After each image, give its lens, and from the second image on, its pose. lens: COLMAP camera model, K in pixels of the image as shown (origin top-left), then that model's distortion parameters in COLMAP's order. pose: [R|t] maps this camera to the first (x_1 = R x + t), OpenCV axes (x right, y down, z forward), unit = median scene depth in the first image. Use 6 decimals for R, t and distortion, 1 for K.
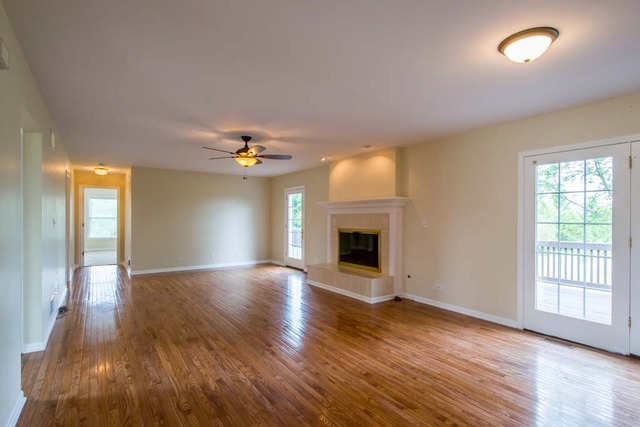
lens RADIAL K [[319.2, 0, 317.5], [0, 319.2, 217.4], [0, 0, 1]] dist [0.001262, -0.000227]
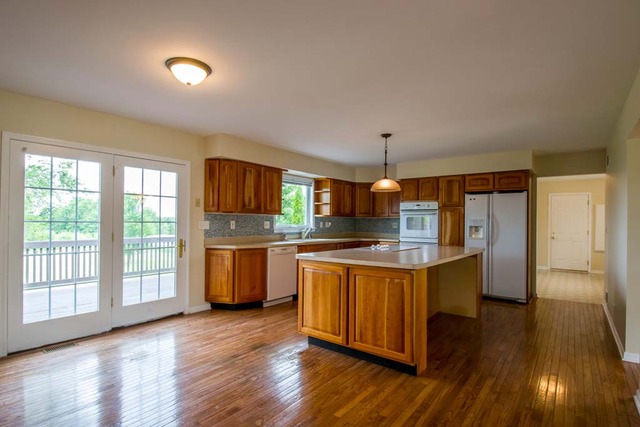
lens RADIAL K [[328.9, 0, 320.0], [0, 328.9, 213.5], [0, 0, 1]] dist [-0.020528, -0.000651]
pose [[-0.303574, 0.010720, 0.952748, -0.529179], [-0.015397, 0.999751, -0.016154, -0.001766], [-0.952683, -0.019573, -0.303333, 0.753579]]
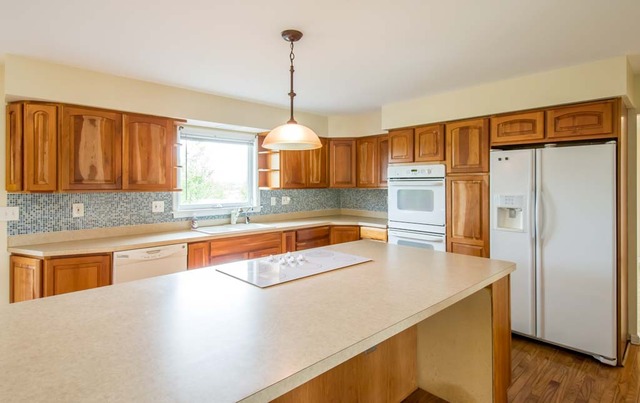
lens RADIAL K [[336.9, 0, 319.3], [0, 336.9, 178.8], [0, 0, 1]] dist [0.001744, 0.000010]
pose [[-0.155287, 0.003839, 0.987862, -0.513627], [-0.001638, 0.999990, -0.004143, -0.003365], [-0.987868, -0.002261, -0.155279, 0.735187]]
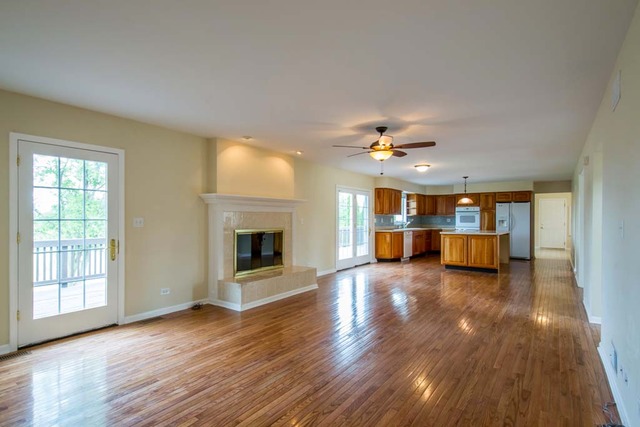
lens RADIAL K [[319.2, 0, 317.5], [0, 319.2, 217.4], [0, 0, 1]] dist [0.001262, -0.000227]
pose [[-0.320290, -0.008154, 0.947284, -0.559317], [-0.008343, 0.999948, 0.005787, -0.001937], [-0.947283, -0.006049, -0.320342, 0.796437]]
